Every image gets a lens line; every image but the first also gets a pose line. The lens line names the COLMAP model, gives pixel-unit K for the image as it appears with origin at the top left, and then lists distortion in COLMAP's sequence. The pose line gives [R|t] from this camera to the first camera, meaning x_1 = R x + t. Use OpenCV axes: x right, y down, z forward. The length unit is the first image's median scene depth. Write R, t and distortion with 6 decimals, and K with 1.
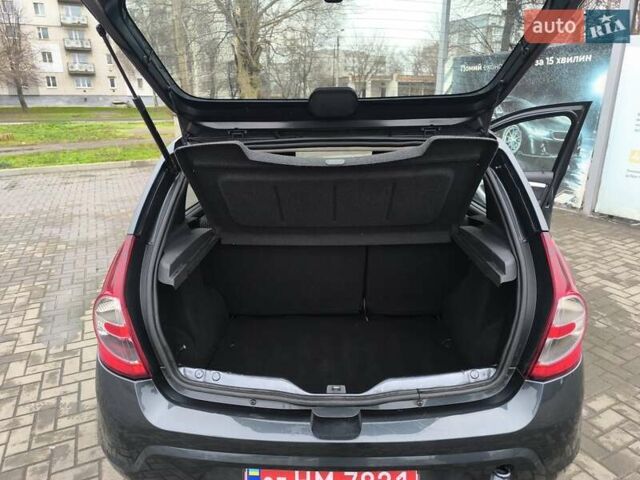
lens RADIAL K [[439.2, 0, 322.2], [0, 439.2, 241.3], [0, 0, 1]] dist [0.048703, -0.047734]
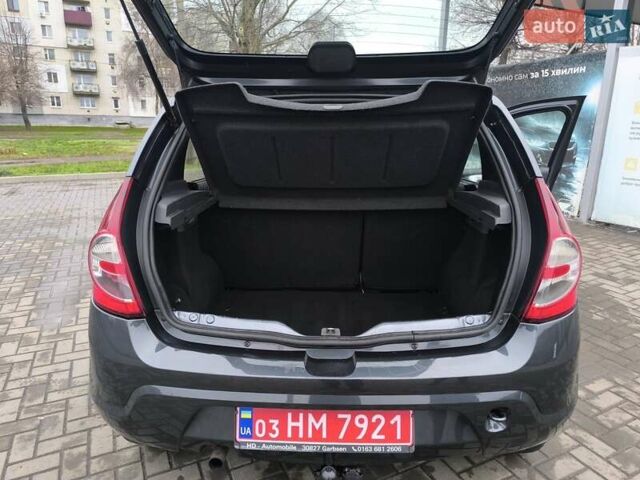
lens RADIAL K [[439.2, 0, 322.2], [0, 439.2, 241.3], [0, 0, 1]] dist [0.048703, -0.047734]
pose [[0.999896, 0.014043, 0.003270, 0.003521], [-0.013864, 0.998680, -0.049452, 0.101502], [-0.003960, 0.049402, 0.998771, -0.001135]]
